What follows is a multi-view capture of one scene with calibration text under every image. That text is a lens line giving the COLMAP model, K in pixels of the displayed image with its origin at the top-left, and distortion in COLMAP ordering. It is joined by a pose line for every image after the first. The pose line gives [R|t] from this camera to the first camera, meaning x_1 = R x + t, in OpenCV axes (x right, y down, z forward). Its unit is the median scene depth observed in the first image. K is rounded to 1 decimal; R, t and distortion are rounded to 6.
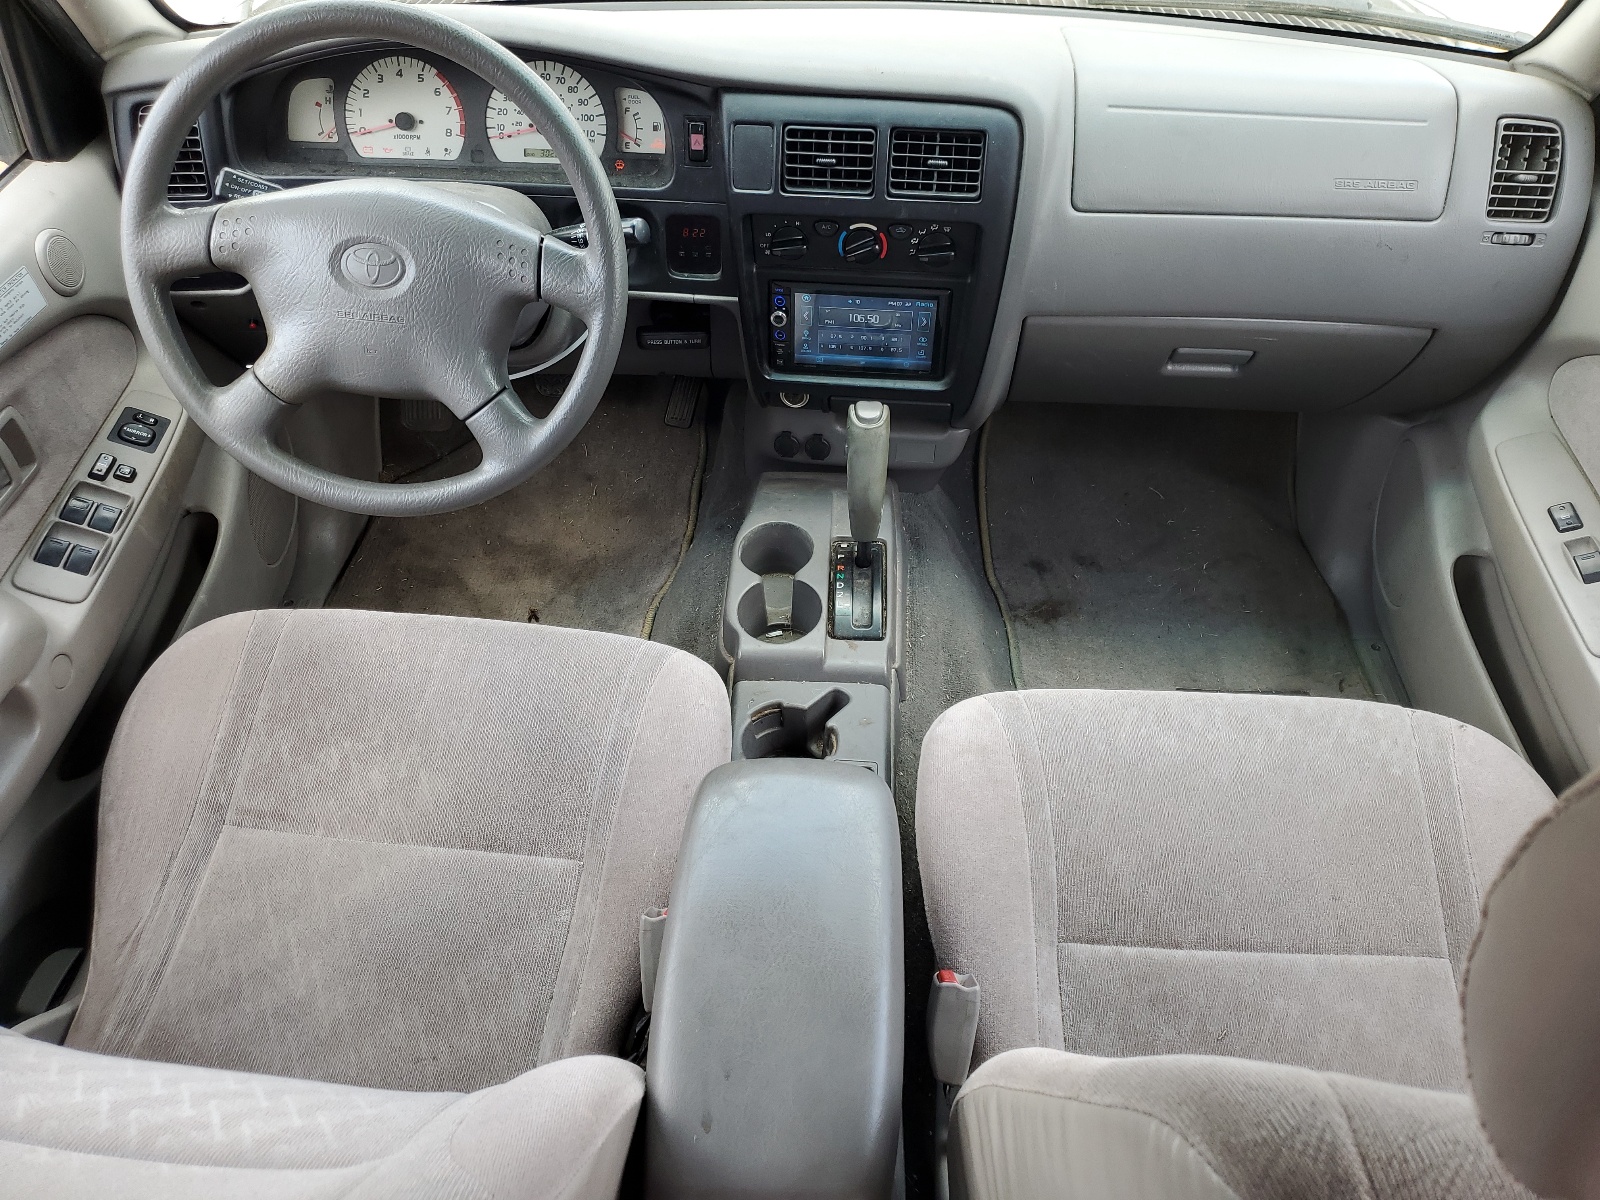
lens RADIAL K [[1359.9, 0, 800.7], [0, 1359.9, 599.6], [0, 0, 1]] dist [0.020023, -0.000310]
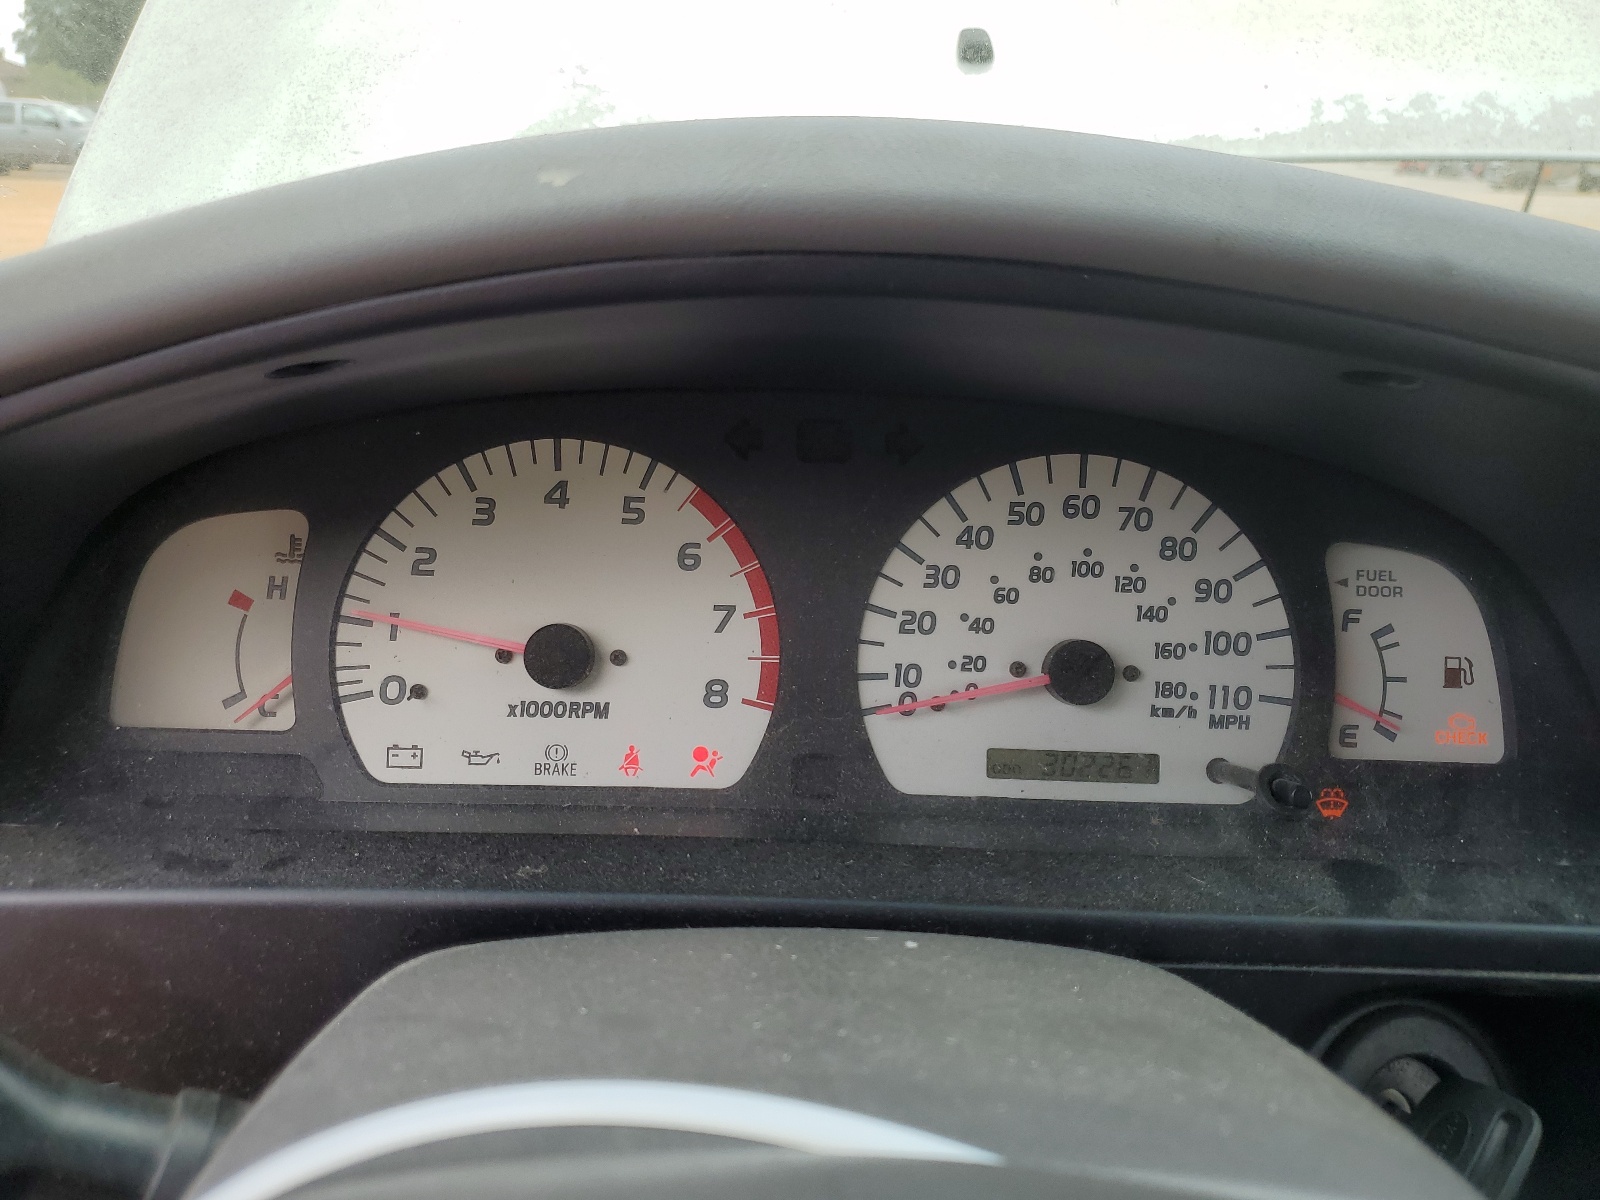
lens RADIAL K [[1359.9, 0, 799.8], [0, 1359.9, 600.5], [0, 0, 1]] dist [0.020023, -0.000310]
pose [[0.996986, 0.004903, 0.077422, -0.263800], [0.026027, 0.919015, -0.393362, -0.253187], [-0.073081, 0.394191, 0.916118, 0.745770]]
